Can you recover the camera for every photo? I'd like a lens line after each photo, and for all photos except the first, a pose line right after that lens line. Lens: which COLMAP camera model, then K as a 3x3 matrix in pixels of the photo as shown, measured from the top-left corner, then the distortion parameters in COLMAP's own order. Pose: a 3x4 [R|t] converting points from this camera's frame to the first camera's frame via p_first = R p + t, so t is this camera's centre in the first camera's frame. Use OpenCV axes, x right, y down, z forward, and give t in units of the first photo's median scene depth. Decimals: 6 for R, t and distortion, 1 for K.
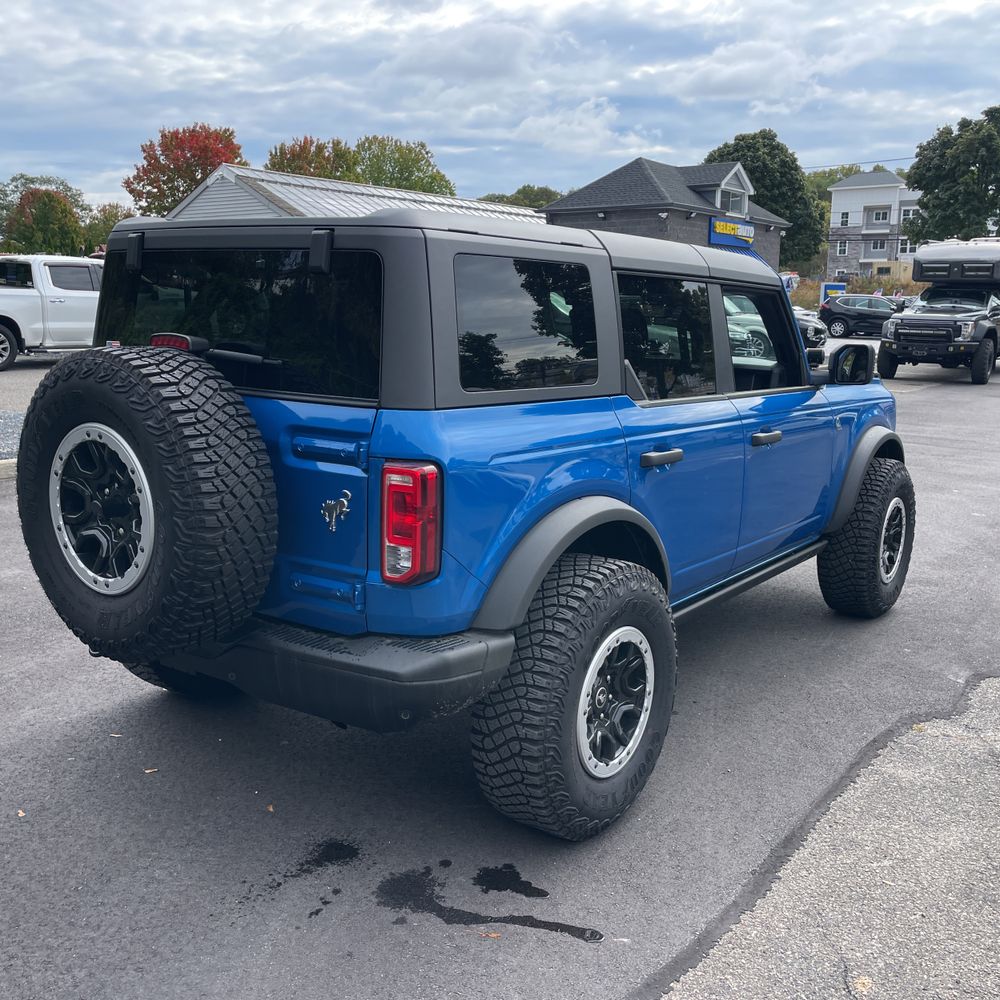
lens RADIAL K [[1015.8, 0, 508.6], [0, 1015.8, 501.9], [0, 0, 1]] dist [0.041021, 0.000000]
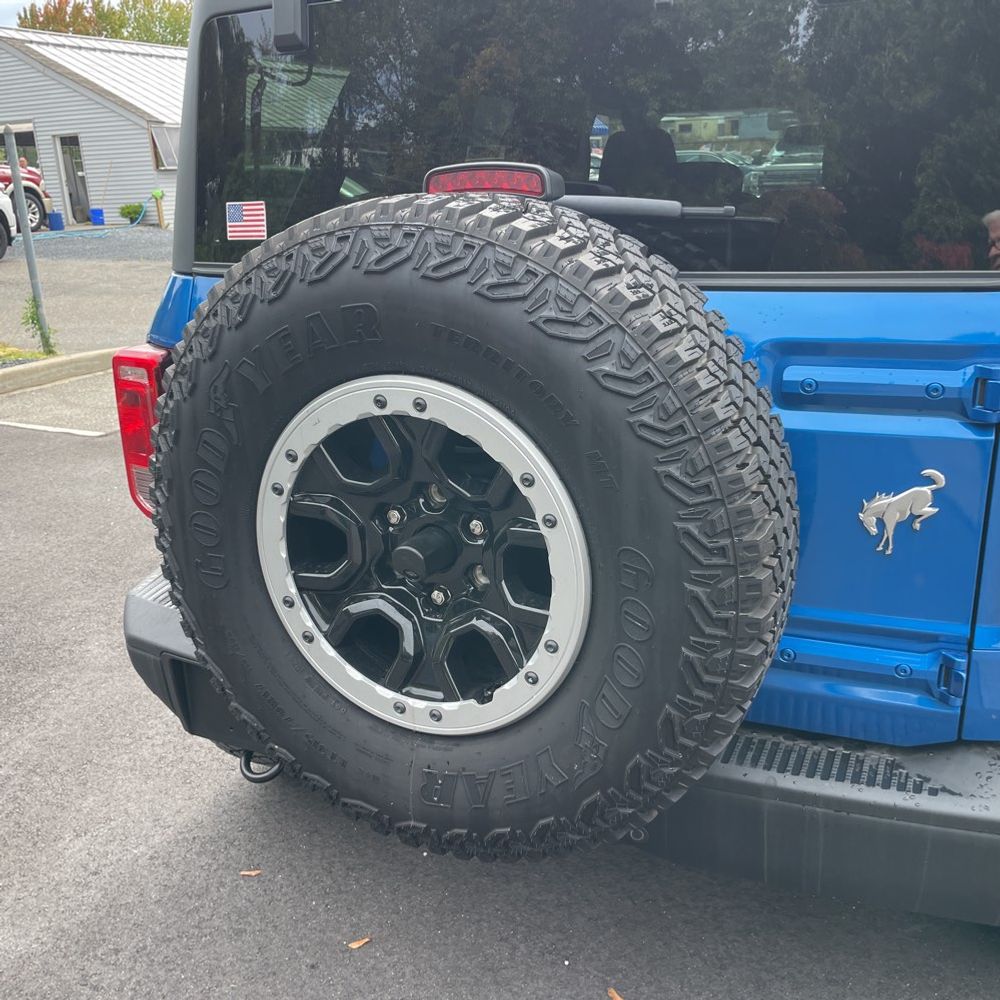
lens RADIAL K [[1015.8, 0, 505.0], [0, 1015.8, 509.1], [0, 0, 1]] dist [0.041021, 0.000000]
pose [[0.980568, -0.108211, 0.163637, -0.424904], [0.087669, 0.987899, 0.127944, -0.070185], [-0.175502, -0.111112, 0.978189, 0.541435]]
